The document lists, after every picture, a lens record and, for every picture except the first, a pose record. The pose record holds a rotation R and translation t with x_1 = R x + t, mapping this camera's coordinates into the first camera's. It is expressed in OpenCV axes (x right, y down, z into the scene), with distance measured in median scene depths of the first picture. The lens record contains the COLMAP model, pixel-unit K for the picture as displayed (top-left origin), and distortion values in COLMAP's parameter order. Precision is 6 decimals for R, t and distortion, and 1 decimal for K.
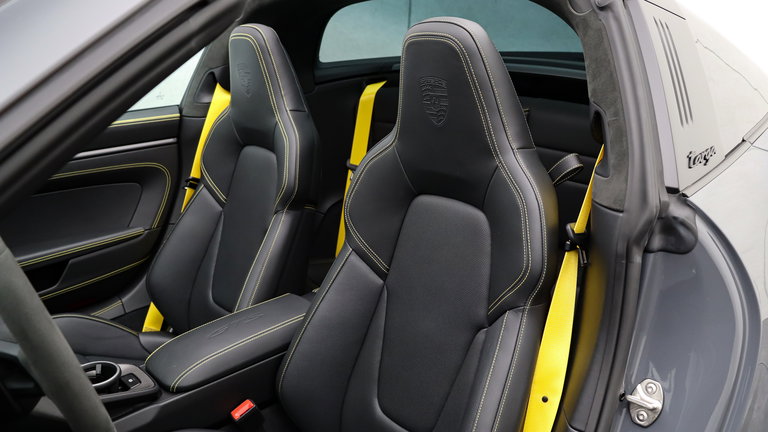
lens RADIAL K [[650.4, 0, 384.0], [0, 650.4, 216.0], [0, 0, 1]] dist [-0.135826, 0.002457]
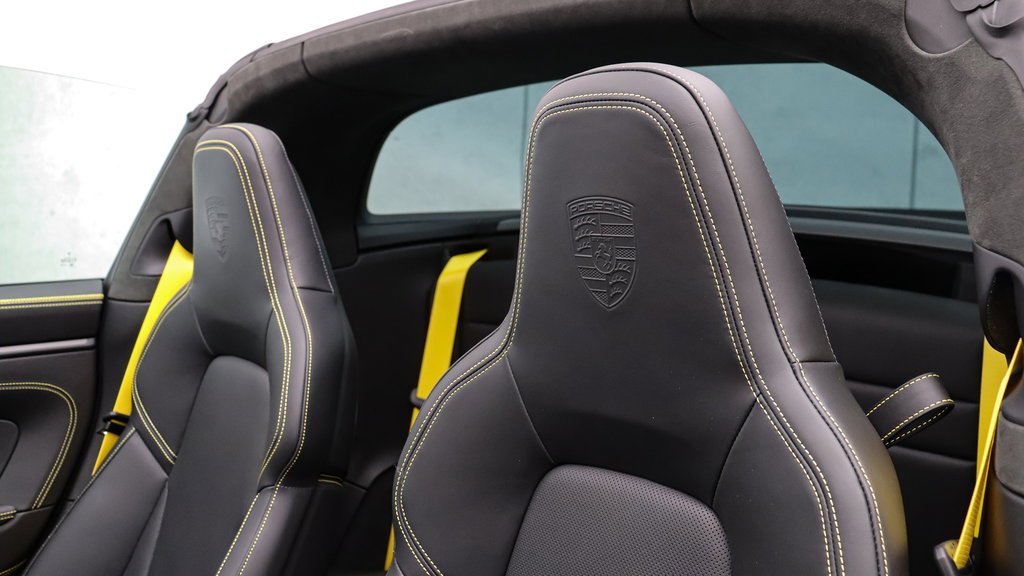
lens RADIAL K [[1043.1, 0, 512.0], [0, 1043.1, 288.0], [0, 0, 1]] dist [-0.116321, 0.011502]
pose [[0.999210, 0.024858, 0.031022, -0.002343], [-0.018577, 0.981910, -0.188436, -0.010821], [-0.035145, 0.187710, 0.981595, 0.176358]]
